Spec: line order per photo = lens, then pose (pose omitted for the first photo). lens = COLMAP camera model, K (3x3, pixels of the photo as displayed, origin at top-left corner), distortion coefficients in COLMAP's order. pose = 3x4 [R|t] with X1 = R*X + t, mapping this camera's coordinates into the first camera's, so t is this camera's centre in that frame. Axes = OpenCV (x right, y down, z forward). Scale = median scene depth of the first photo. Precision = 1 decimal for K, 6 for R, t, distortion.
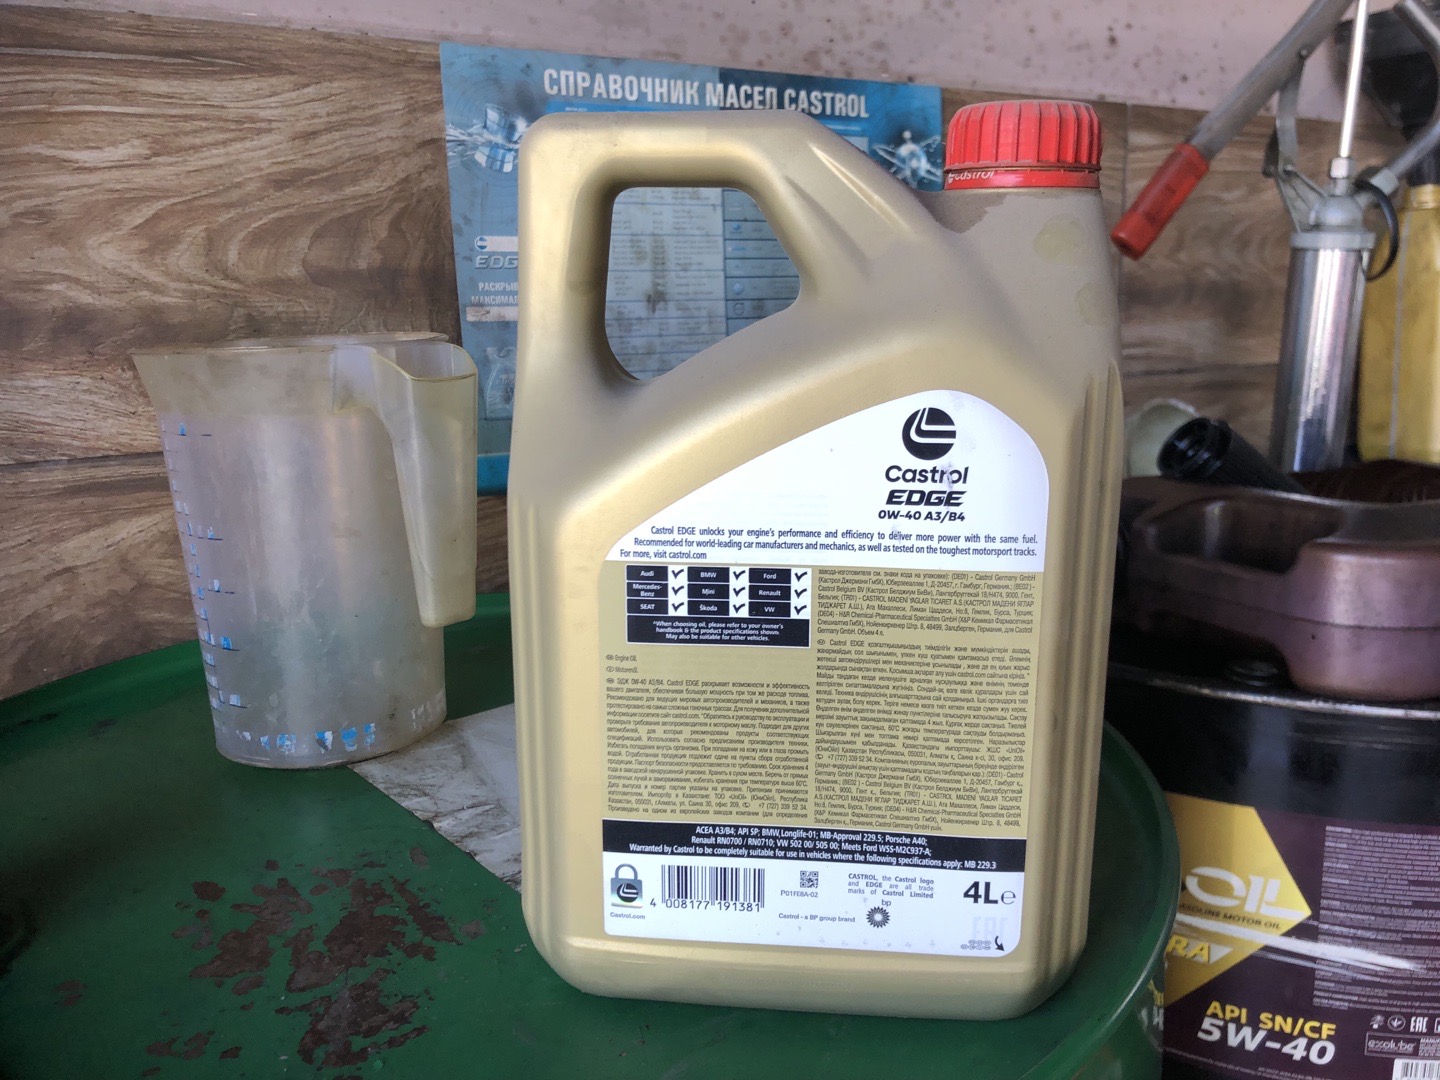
lens RADIAL K [[1223.5, 0, 709.5], [0, 1223.5, 532.1], [0, 0, 1]] dist [0.000758, 0.016125]
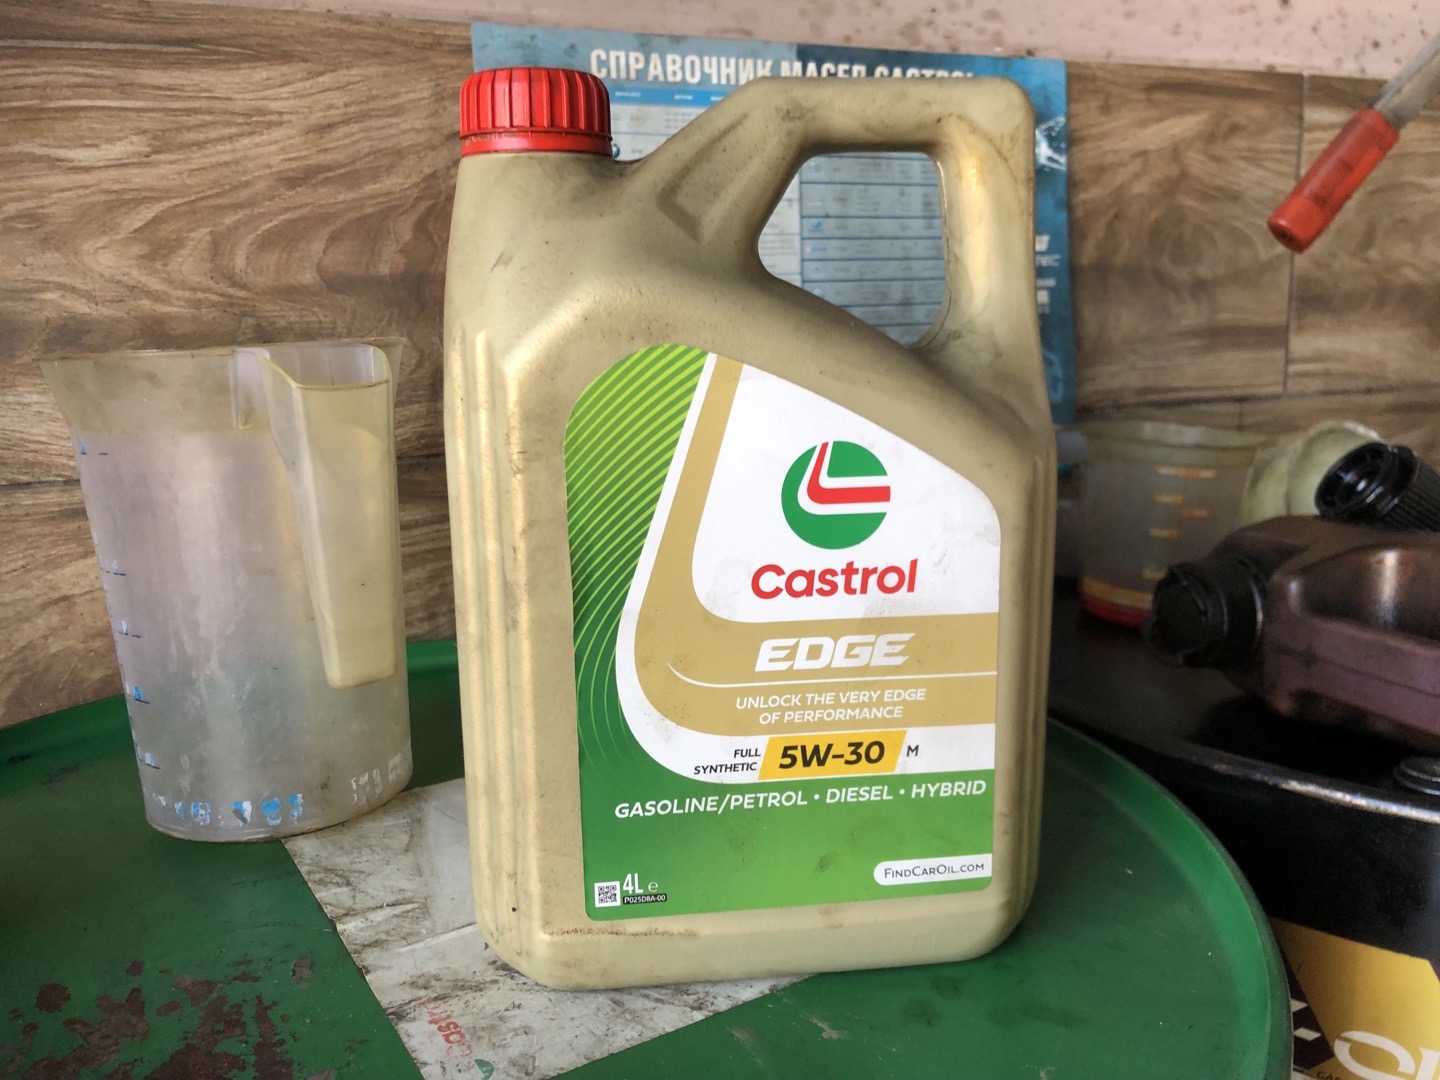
lens RADIAL K [[1245.3, 0, 671.1], [0, 1245.3, 544.8], [0, 0, 1]] dist [-0.002140, 0.023401]
pose [[0.987396, 0.019027, -0.157123, 0.077414], [-0.021025, 0.999718, -0.011068, -0.008823], [0.156868, 0.014232, 0.987517, 0.124906]]
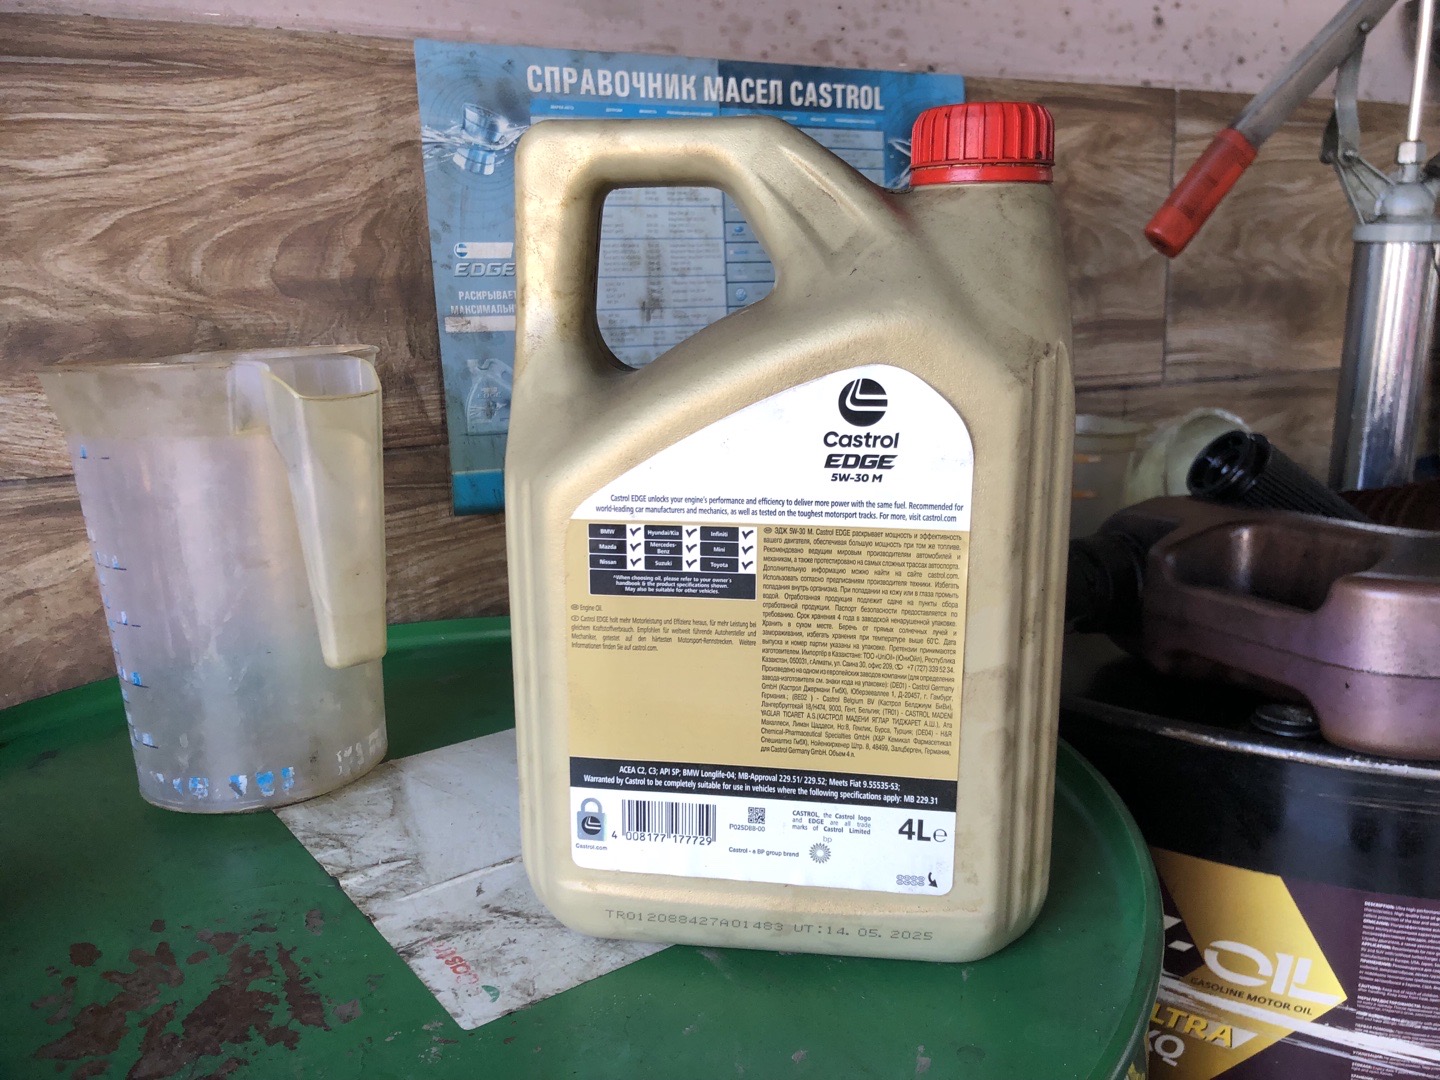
lens RADIAL K [[1230.4, 0, 680.4], [0, 1230.4, 540.6], [0, 0, 1]] dist [0.011933, -0.002976]
pose [[0.997009, 0.003125, -0.077221, 0.062262], [-0.003139, 0.999995, -0.000066, -0.011180], [0.077221, 0.000308, 0.997014, 0.061491]]
